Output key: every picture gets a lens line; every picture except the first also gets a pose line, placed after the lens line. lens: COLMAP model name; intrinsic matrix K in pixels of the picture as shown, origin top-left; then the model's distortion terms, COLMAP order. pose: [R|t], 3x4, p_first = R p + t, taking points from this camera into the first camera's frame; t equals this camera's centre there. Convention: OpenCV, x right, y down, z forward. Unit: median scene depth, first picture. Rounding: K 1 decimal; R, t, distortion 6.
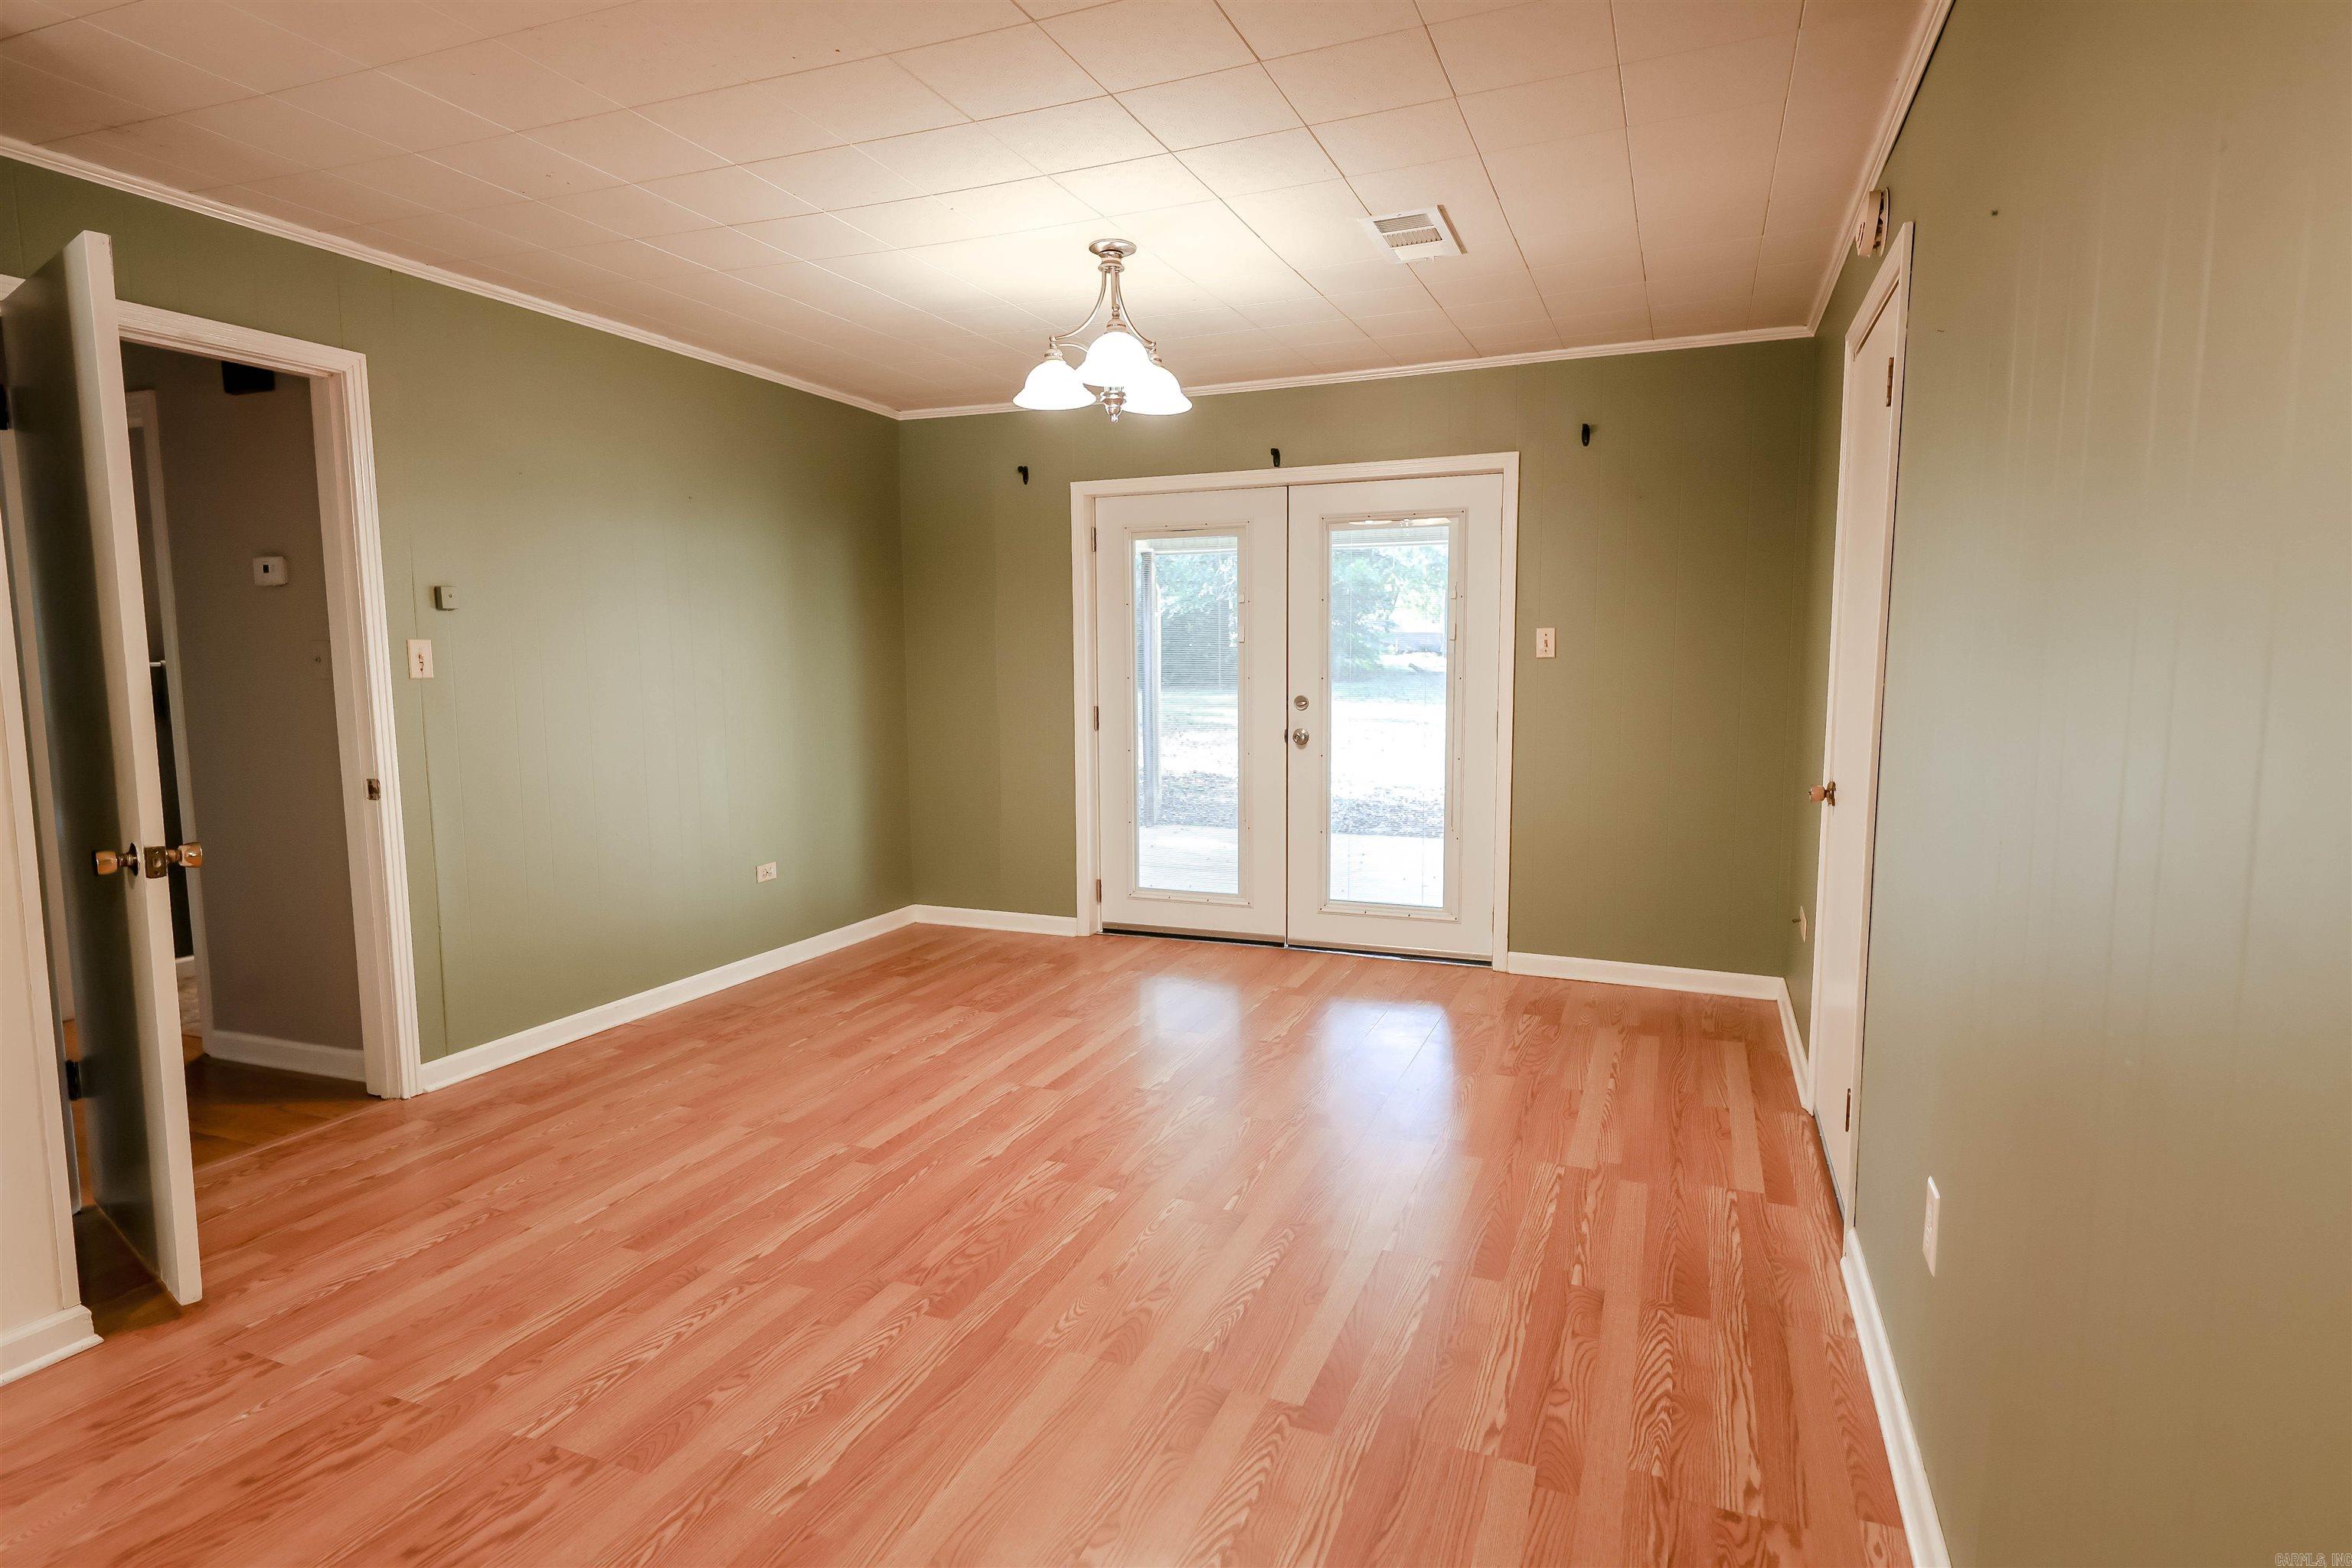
lens RADIAL K [[1241.8, 0, 1183.0], [0, 1241.8, 793.5], [0, 0, 1]] dist [0.001699, -0.000307]
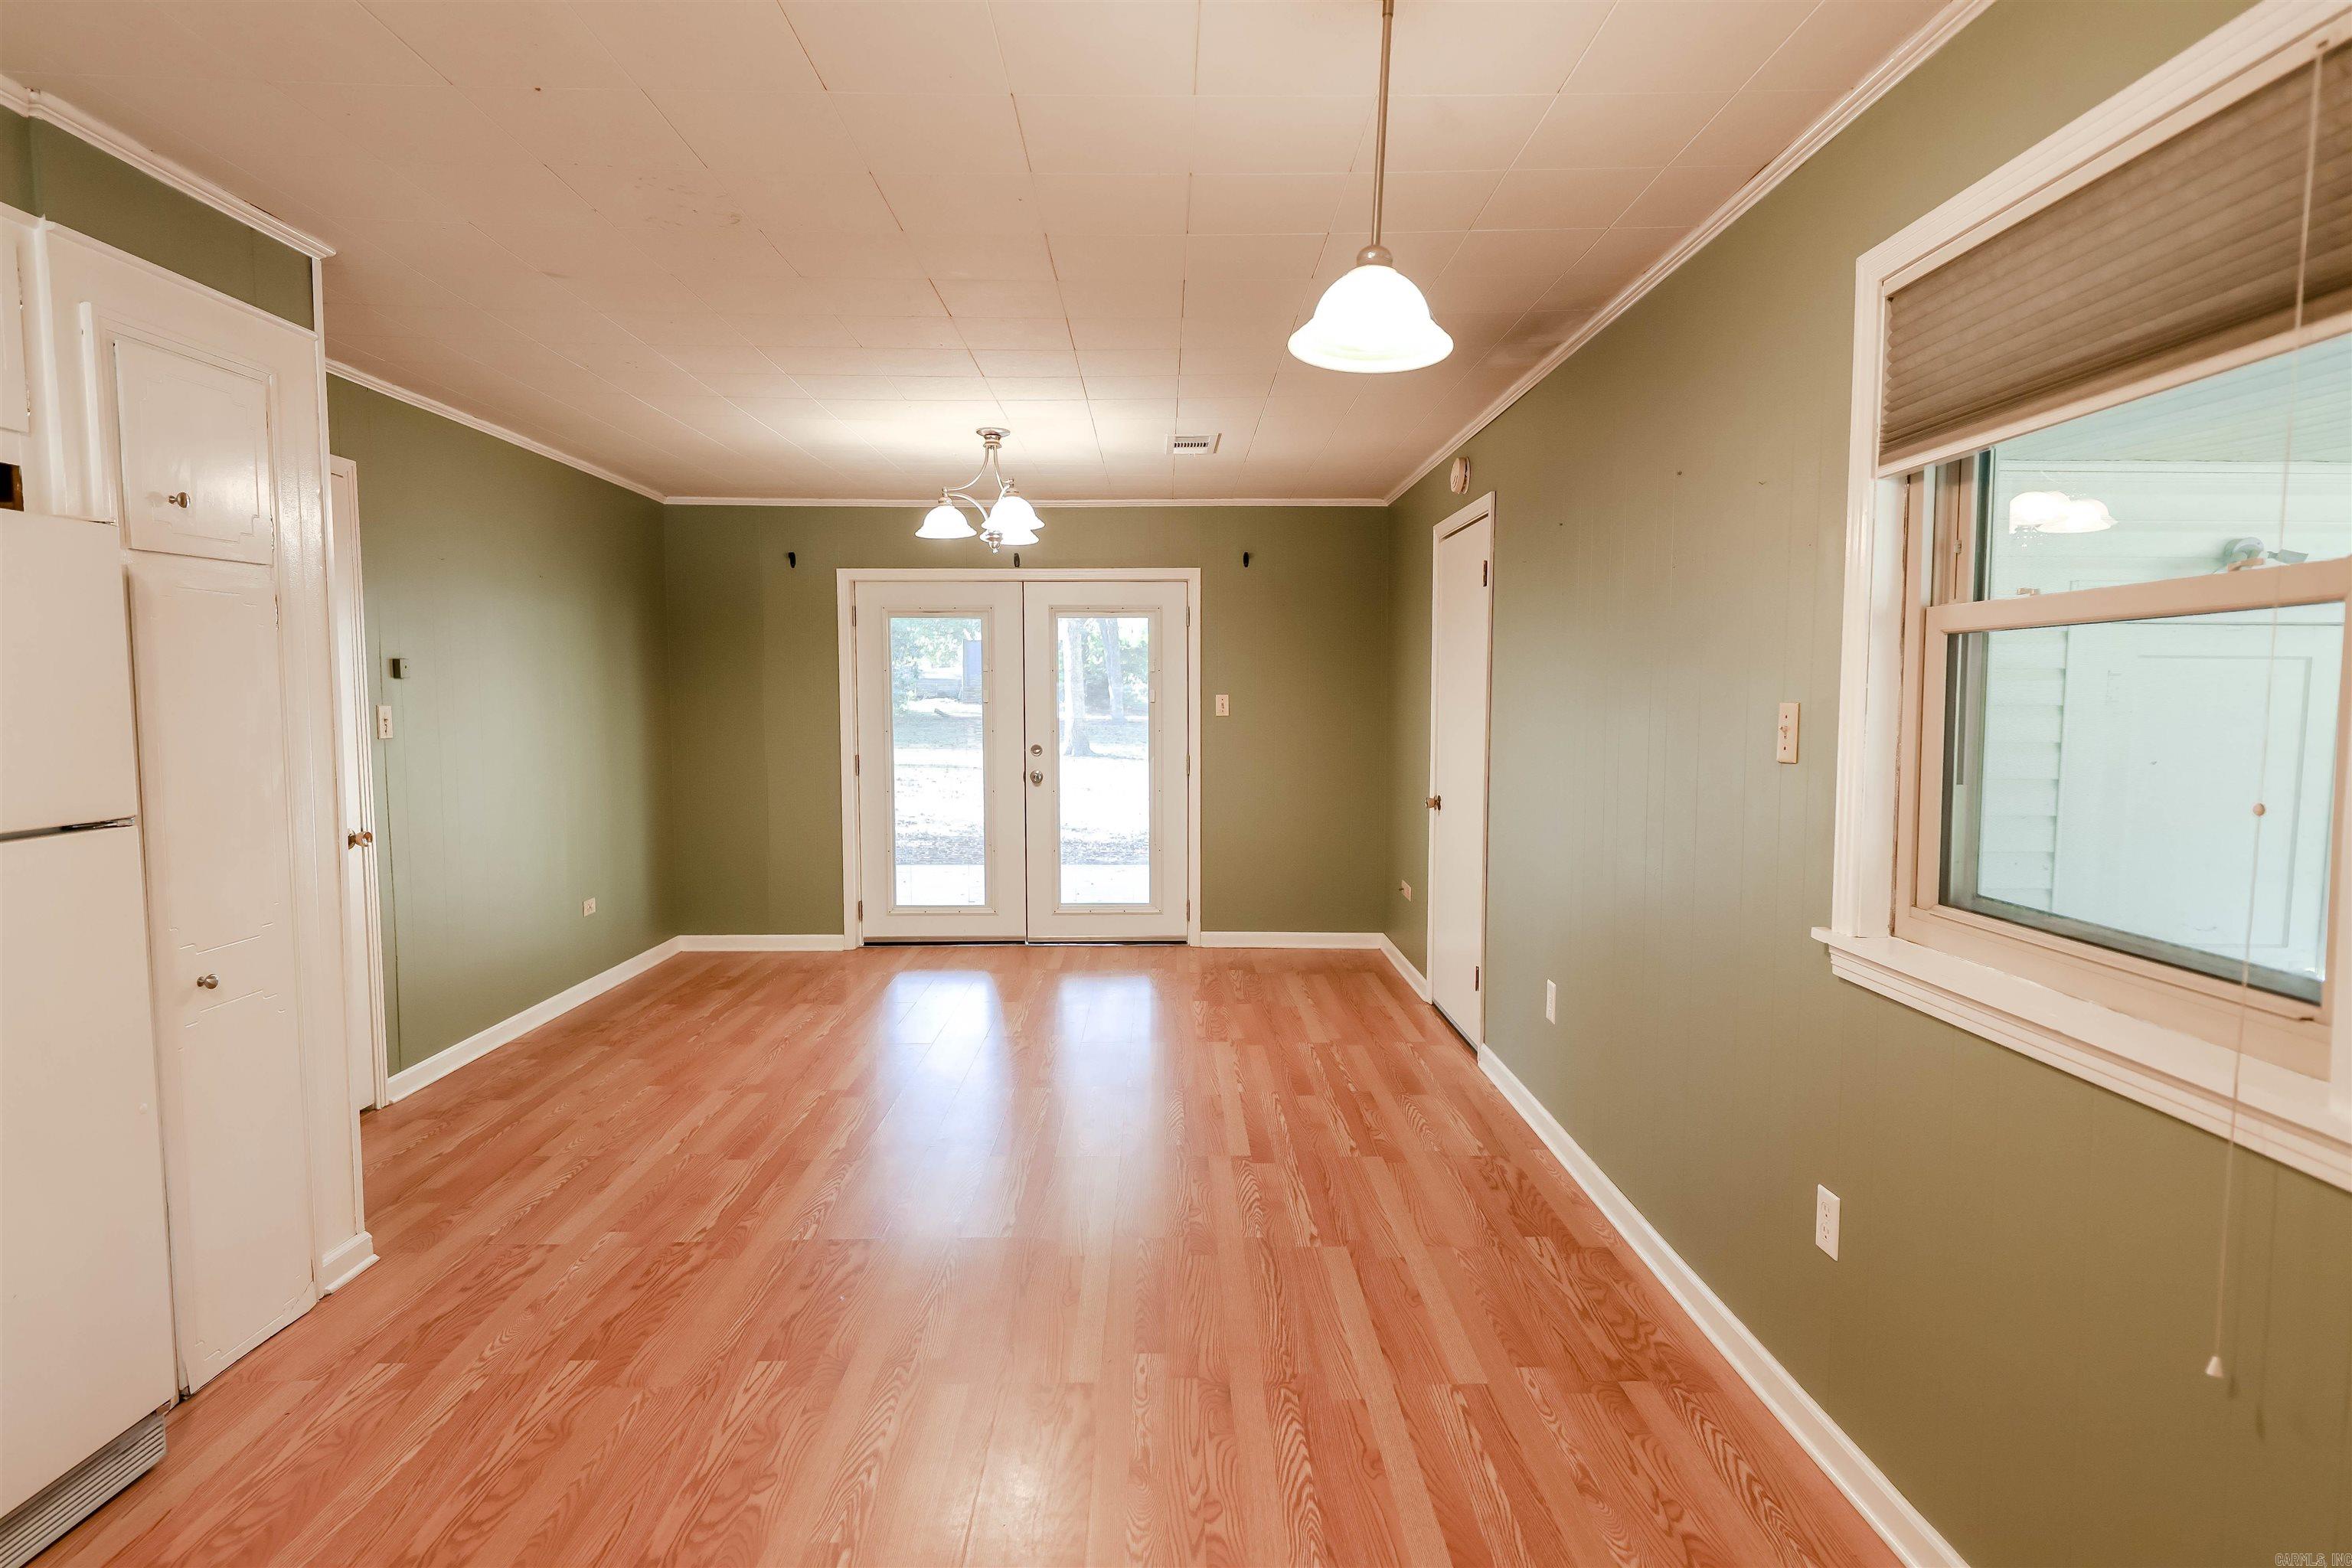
lens RADIAL K [[1250.4, 0, 1194.2], [0, 1250.4, 793.2], [0, 0, 1]] dist [0.001179, -0.000483]
pose [[0.917111, -0.025051, 0.397844, -0.299718], [0.039233, 0.998850, -0.027544, 0.014371], [-0.396697, 0.040870, 0.917039, -0.269843]]
